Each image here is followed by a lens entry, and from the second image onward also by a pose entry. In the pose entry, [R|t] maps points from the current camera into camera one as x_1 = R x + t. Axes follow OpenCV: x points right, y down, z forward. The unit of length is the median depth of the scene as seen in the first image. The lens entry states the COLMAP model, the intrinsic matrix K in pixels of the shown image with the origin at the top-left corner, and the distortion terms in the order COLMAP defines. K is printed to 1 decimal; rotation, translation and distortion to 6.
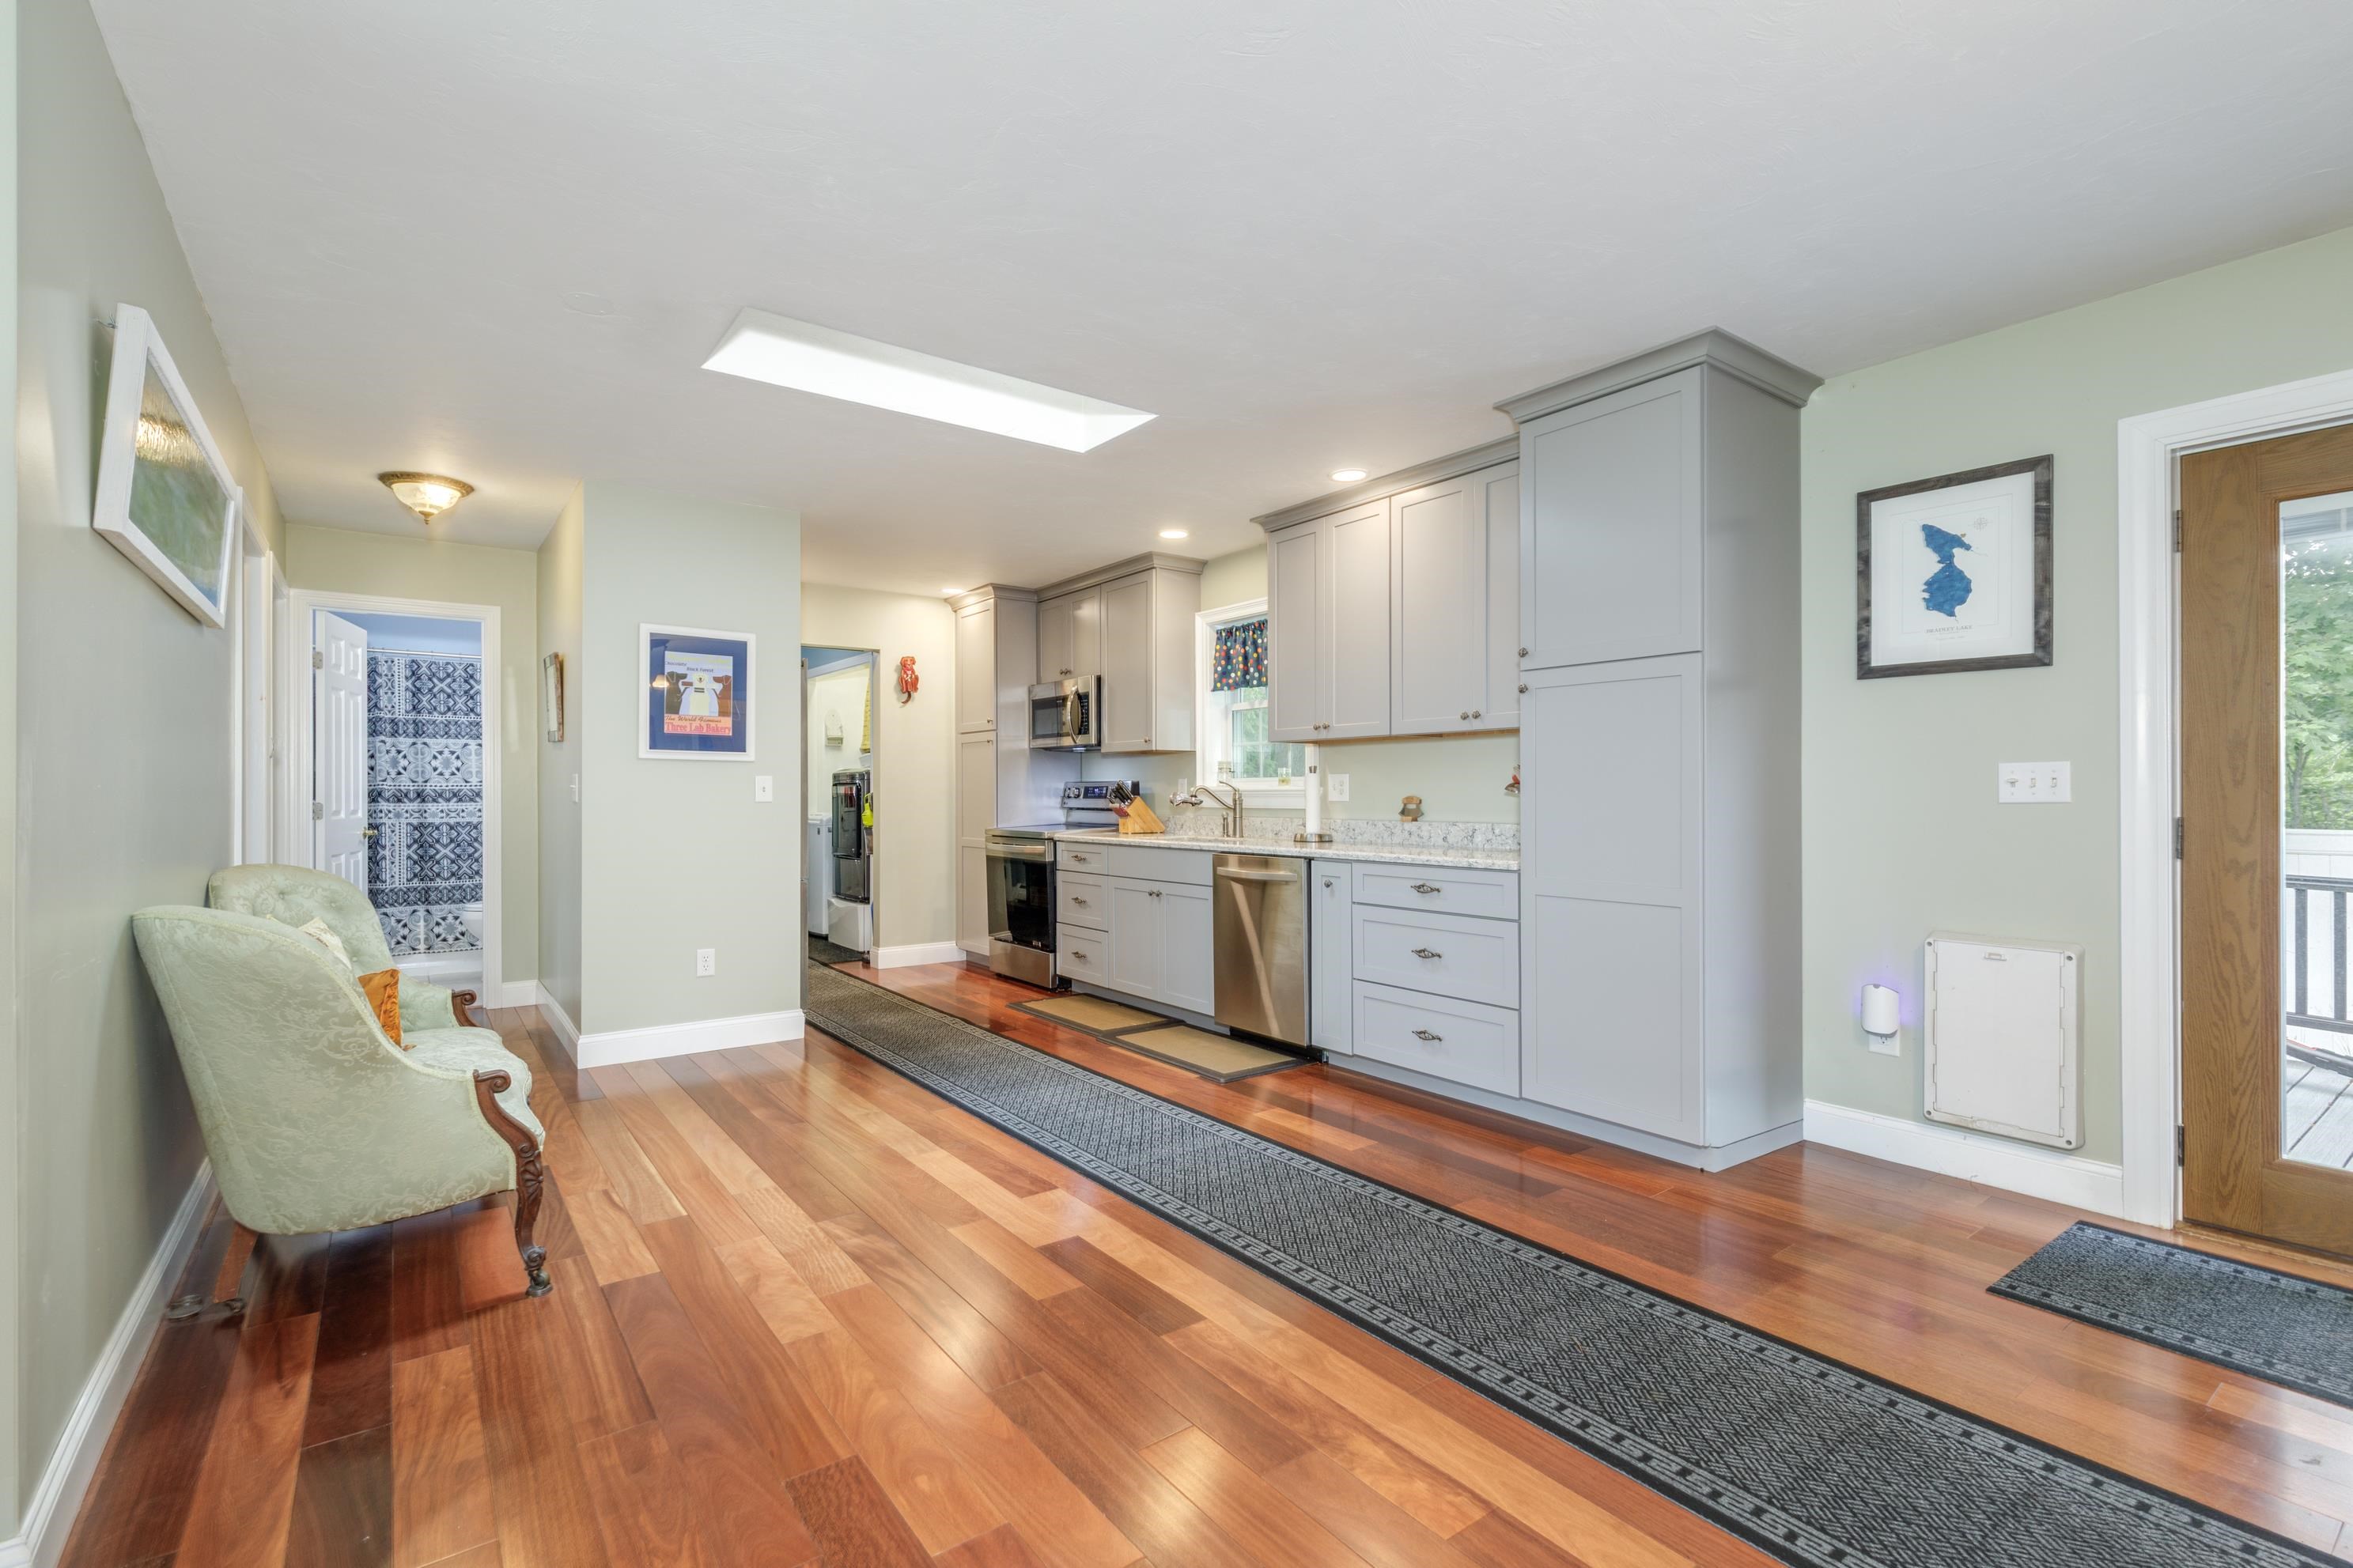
lens RADIAL K [[1083.6, 0, 1127.7], [0, 1083.6, 796.5], [0, 0, 1]] dist [0.001574, 0.000132]
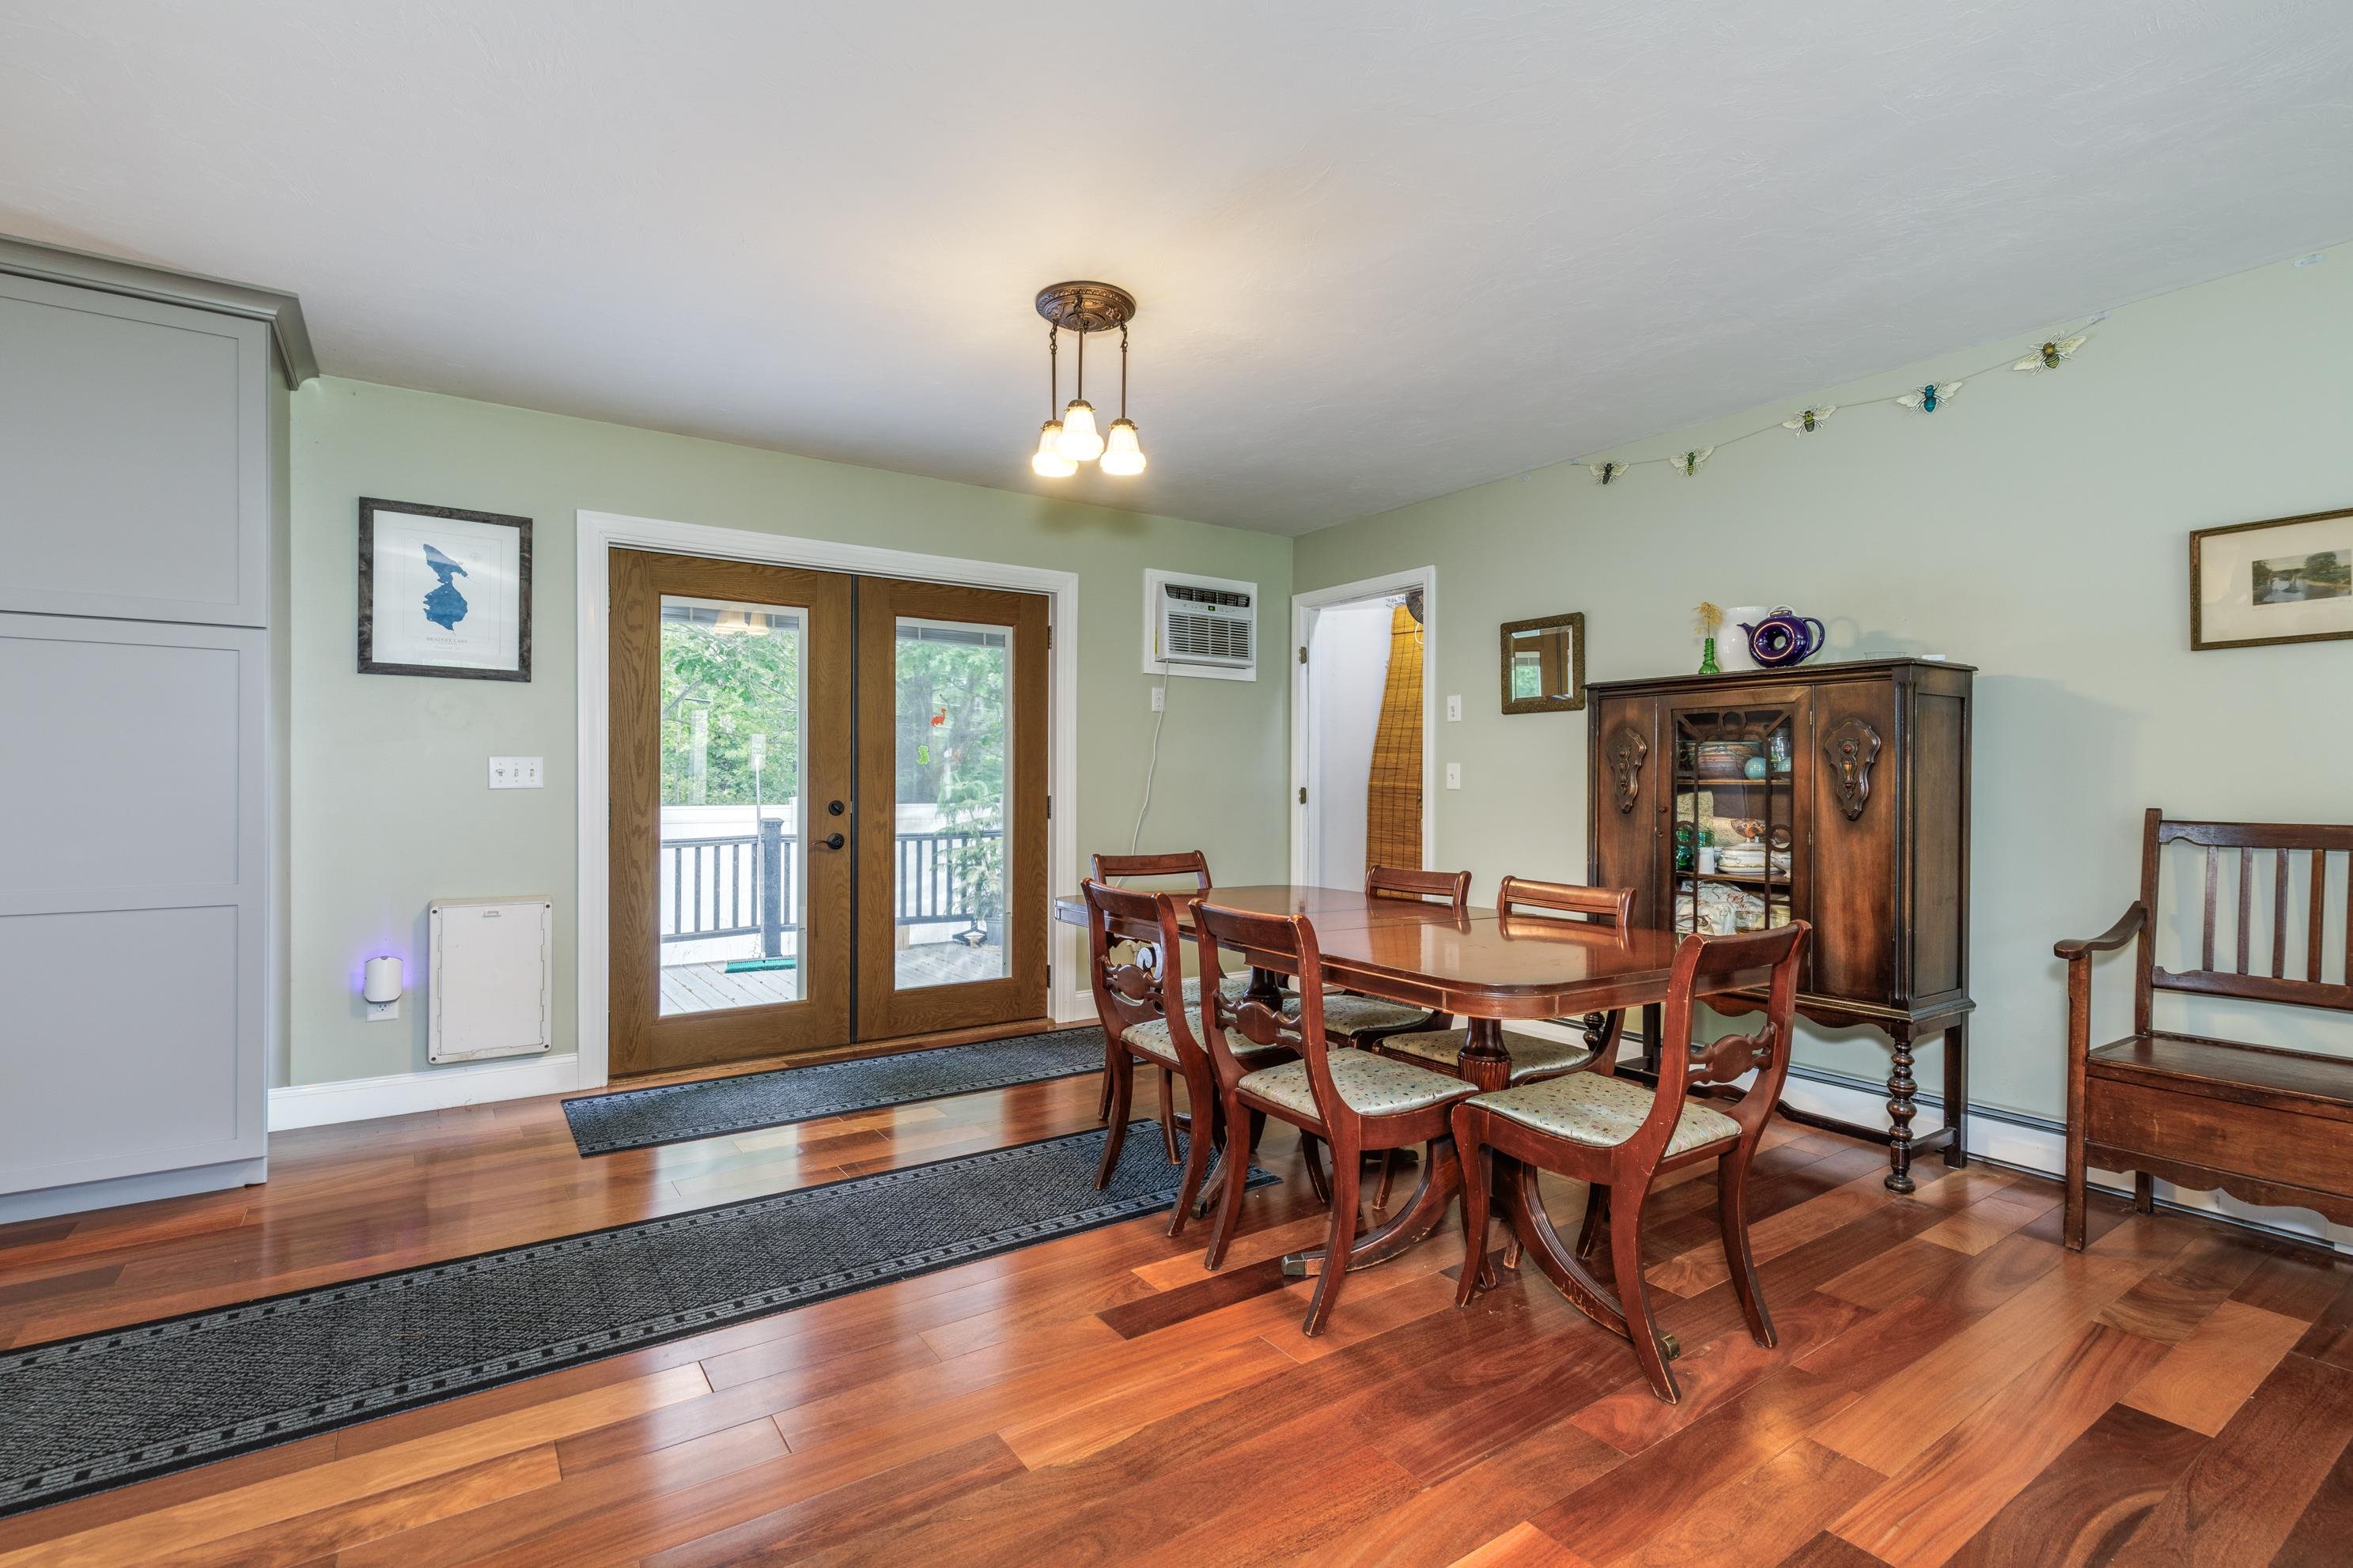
lens RADIAL K [[1054.2, 0, 1200.1], [0, 1054.2, 783.4], [0, 0, 1]] dist [0.002721, 0.000471]
pose [[0.005926, 0.000389, 0.999982, -0.393220], [-0.001662, 0.999999, -0.000379, -0.001084], [-0.999981, -0.001660, 0.005927, 0.191974]]
